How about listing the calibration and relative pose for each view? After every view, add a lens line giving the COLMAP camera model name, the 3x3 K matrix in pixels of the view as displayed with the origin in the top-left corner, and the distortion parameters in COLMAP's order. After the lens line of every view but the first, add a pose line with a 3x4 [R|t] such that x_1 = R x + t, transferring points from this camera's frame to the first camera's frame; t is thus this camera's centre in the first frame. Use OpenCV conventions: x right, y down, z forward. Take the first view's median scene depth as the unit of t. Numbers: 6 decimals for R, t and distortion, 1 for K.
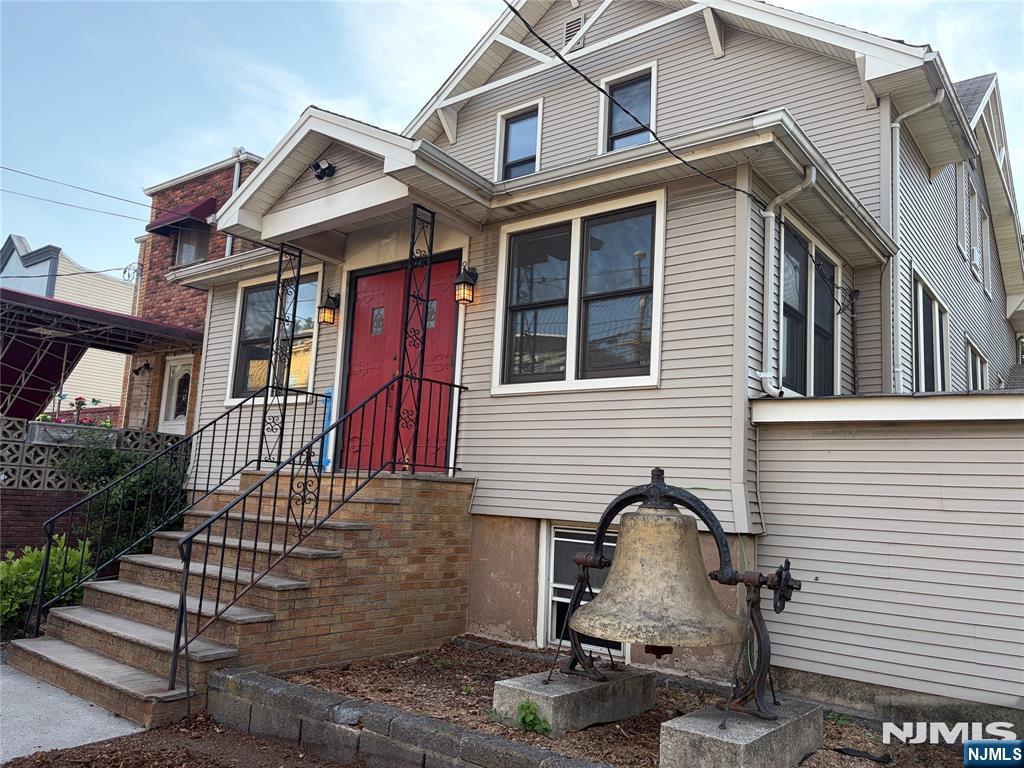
lens RADIAL K [[770.7, 0, 510.4], [0, 770.7, 383.3], [0, 0, 1]] dist [-0.005585, 0.000562]
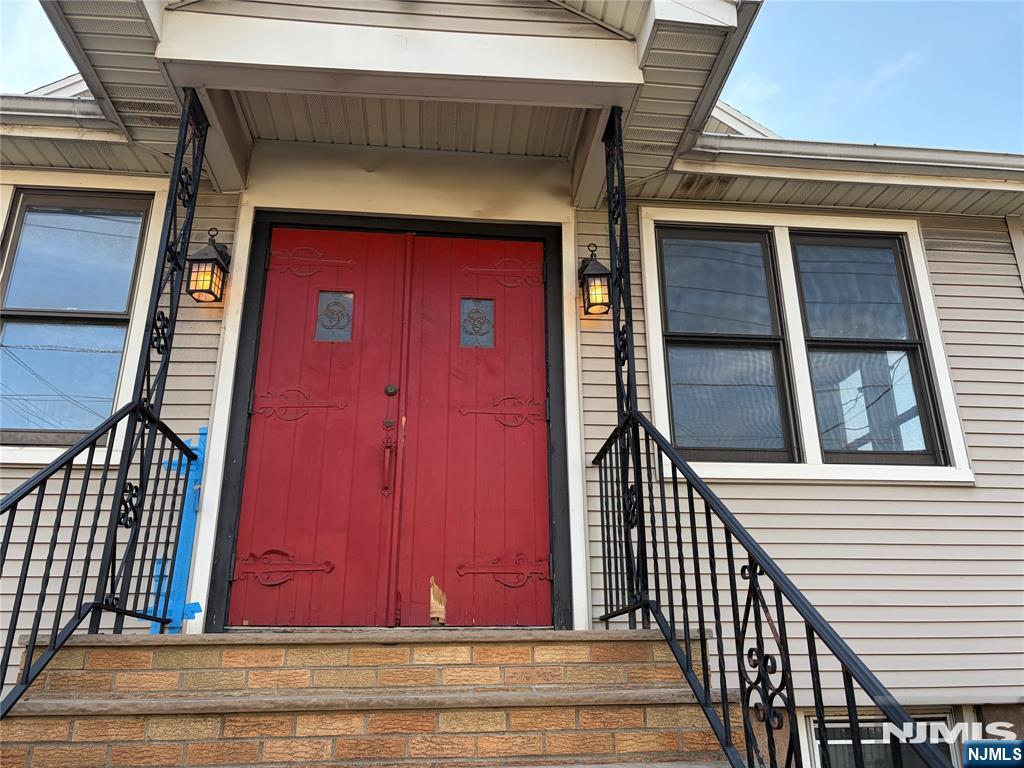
lens RADIAL K [[770.7, 0, 513.8], [0, 770.7, 387.2], [0, 0, 1]] dist [-0.005585, 0.000562]
pose [[0.723589, 0.184095, 0.665228, -0.503864], [-0.055873, 0.976235, -0.209387, 0.076056], [-0.687966, 0.114342, 0.716679, 0.694046]]
